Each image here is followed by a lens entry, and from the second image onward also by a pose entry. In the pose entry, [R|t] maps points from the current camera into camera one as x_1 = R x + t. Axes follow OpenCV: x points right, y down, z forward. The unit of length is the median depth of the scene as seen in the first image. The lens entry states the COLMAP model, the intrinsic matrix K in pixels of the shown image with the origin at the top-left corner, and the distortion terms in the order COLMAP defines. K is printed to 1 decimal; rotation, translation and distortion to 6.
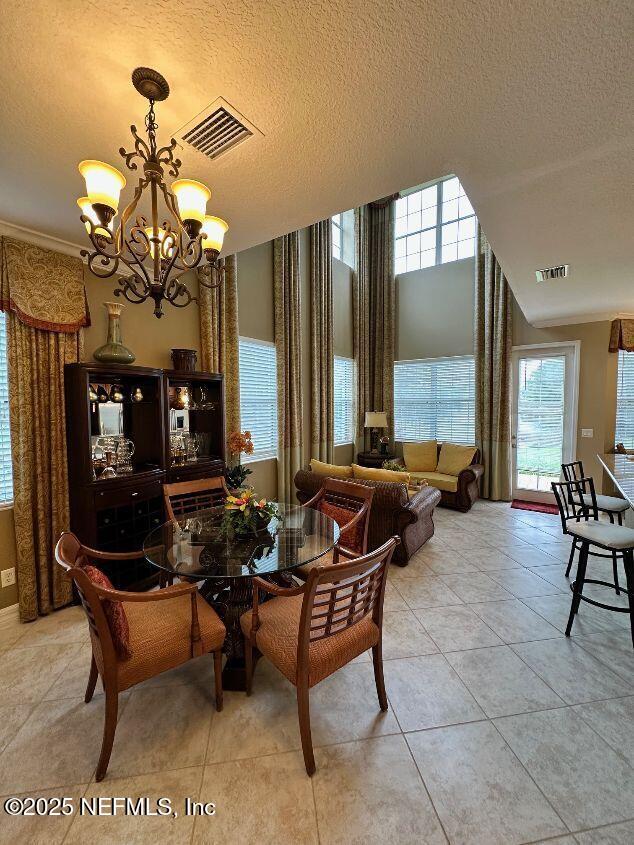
lens RADIAL K [[340.3, 0, 315.8], [0, 340.3, 422.3], [0, 0, 1]] dist [0.000816, 0.000012]
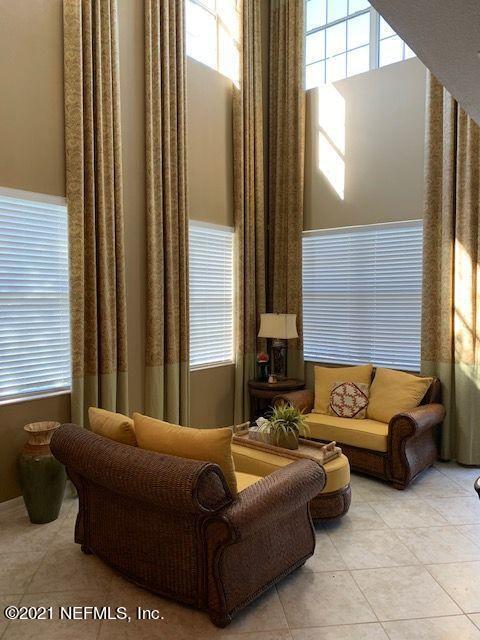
lens RADIAL K [[483.2, 0, 240.8], [0, 483.2, 320.8], [0, 0, 1]] dist [0.005469, -0.001841]
pose [[0.999042, 0.005009, -0.043477, 0.177442], [-0.005264, 0.999970, -0.005738, -0.013475], [0.043447, 0.005962, 0.999038, 0.140939]]
